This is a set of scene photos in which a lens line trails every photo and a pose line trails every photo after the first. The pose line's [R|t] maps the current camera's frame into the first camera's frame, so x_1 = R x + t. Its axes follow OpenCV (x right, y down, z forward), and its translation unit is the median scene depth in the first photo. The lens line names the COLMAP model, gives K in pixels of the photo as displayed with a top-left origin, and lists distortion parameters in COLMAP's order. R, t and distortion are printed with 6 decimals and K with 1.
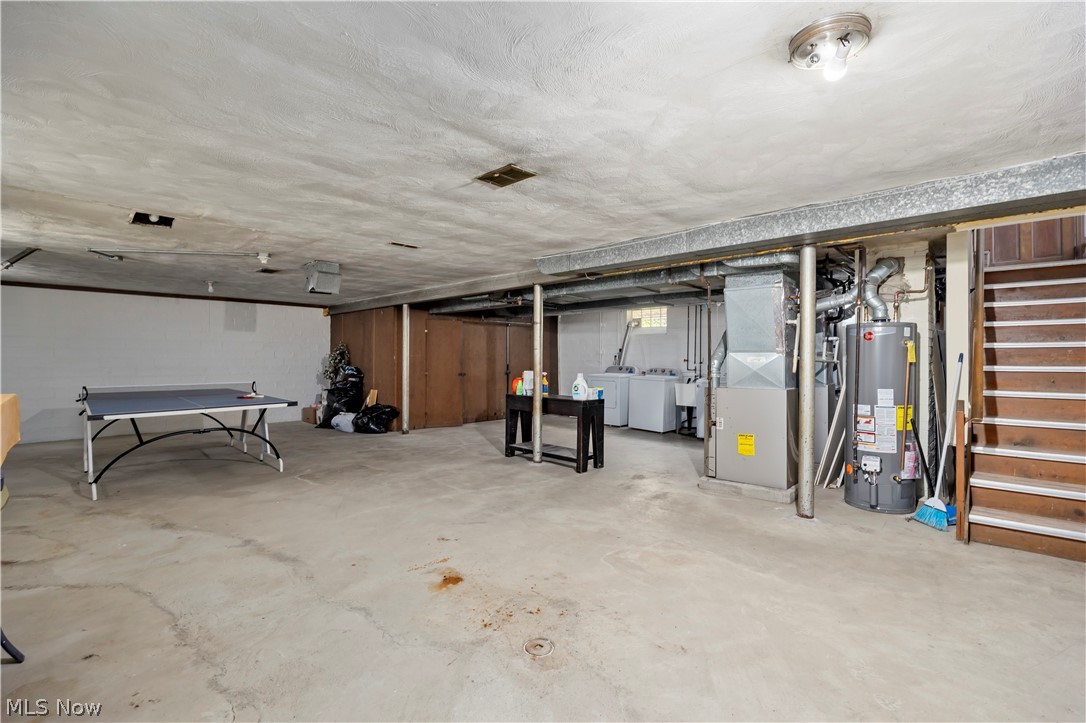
lens RADIAL K [[483.6, 0, 539.3], [0, 483.6, 359.0], [0, 0, 1]] dist [-0.017904, 0.000214]
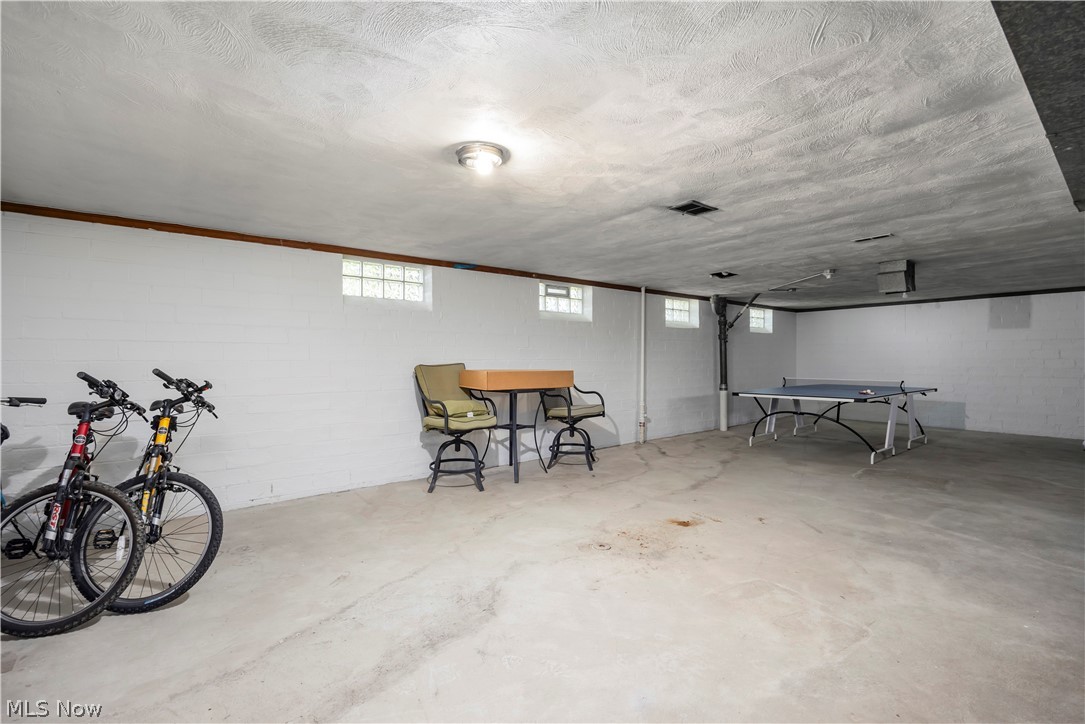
lens RADIAL K [[483.1, 0, 539.3], [0, 483.1, 361.6], [0, 0, 1]] dist [-0.017904, 0.000214]
pose [[-0.155218, 0.003425, -0.987874, 1.090082], [-0.001137, 0.999993, 0.003646, 0.003566], [0.987880, 0.001689, -0.155213, 0.734711]]
